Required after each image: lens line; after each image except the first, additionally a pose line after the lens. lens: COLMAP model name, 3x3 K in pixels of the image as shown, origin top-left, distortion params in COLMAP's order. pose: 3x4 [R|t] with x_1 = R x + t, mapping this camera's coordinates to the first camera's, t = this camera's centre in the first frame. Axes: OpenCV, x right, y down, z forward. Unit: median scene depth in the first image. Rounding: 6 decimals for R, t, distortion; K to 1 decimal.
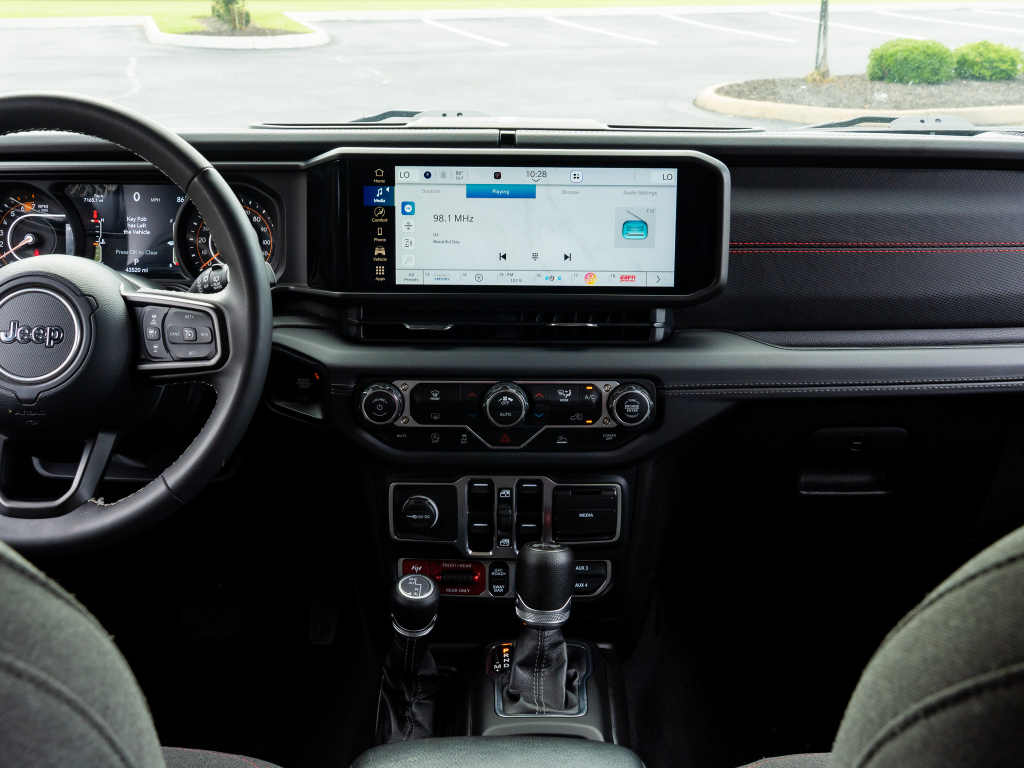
lens RADIAL K [[1212.9, 0, 508.2], [0, 1212.9, 392.5], [0, 0, 1]] dist [-0.003644, 0.000000]
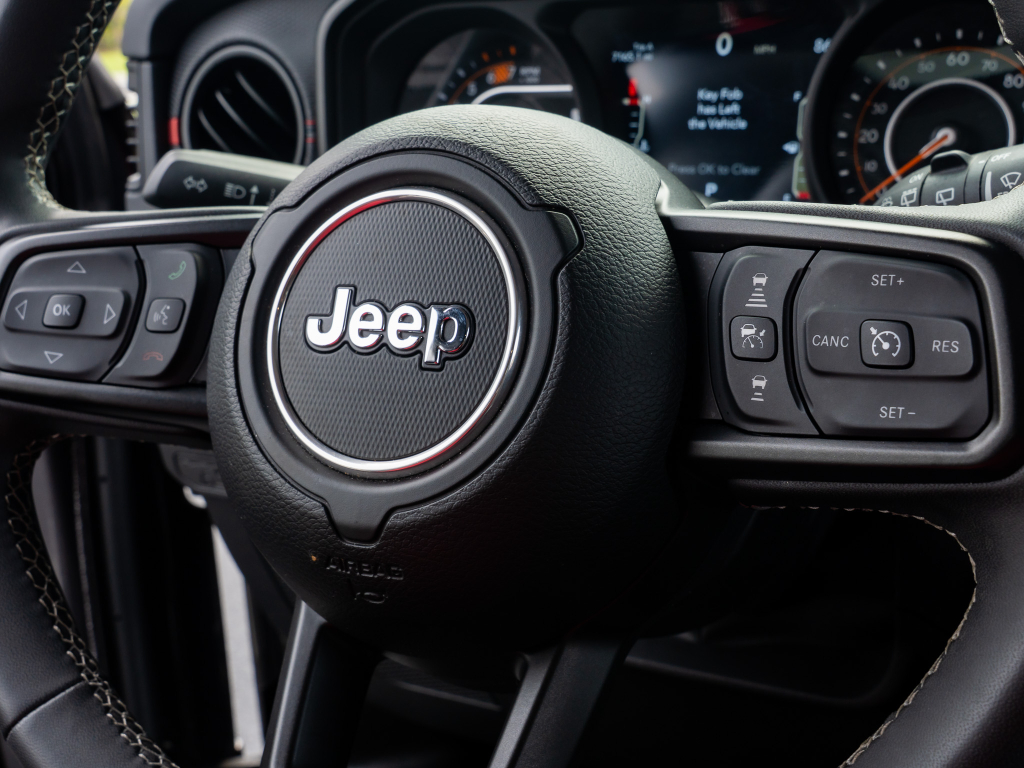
lens RADIAL K [[1212.9, 0, 519.1], [0, 1212.9, 405.1], [0, 0, 1]] dist [-0.003644, 0.000000]
pose [[0.901652, 0.072752, -0.426298, -0.189319], [-0.083138, 0.996521, -0.005777, -0.022267], [0.424395, 0.040650, 0.904564, 0.618398]]
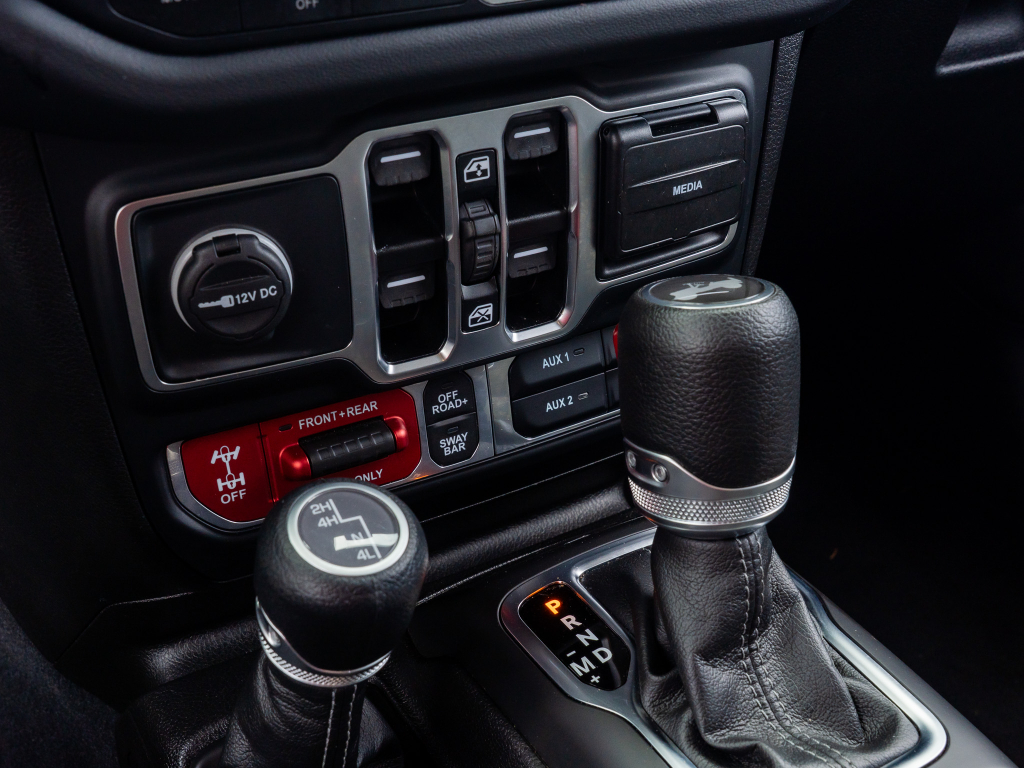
lens RADIAL K [[1212.9, 0, 502.2], [0, 1212.9, 385.0], [0, 0, 1]] dist [-0.003644, 0.000000]
pose [[0.864841, -0.259130, 0.430002, -0.160177], [0.160025, 0.954108, 0.253119, 0.060212], [-0.475859, -0.150097, 0.866619, 0.743152]]
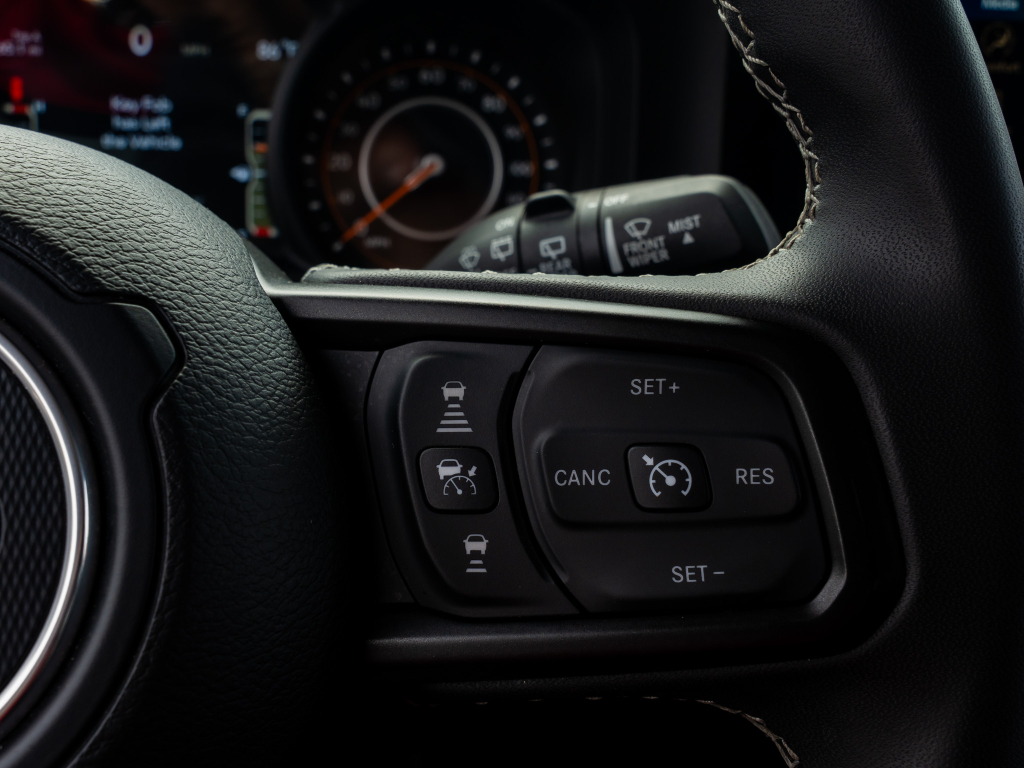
lens RADIAL K [[1212.9, 0, 517.2], [0, 1212.9, 400.9], [0, 0, 1]] dist [-0.003644, 0.000000]
pose [[0.990600, -0.026393, 0.134222, -0.269475], [0.030825, 0.999042, -0.031050, -0.047516], [-0.133274, 0.034896, 0.990465, 0.698338]]
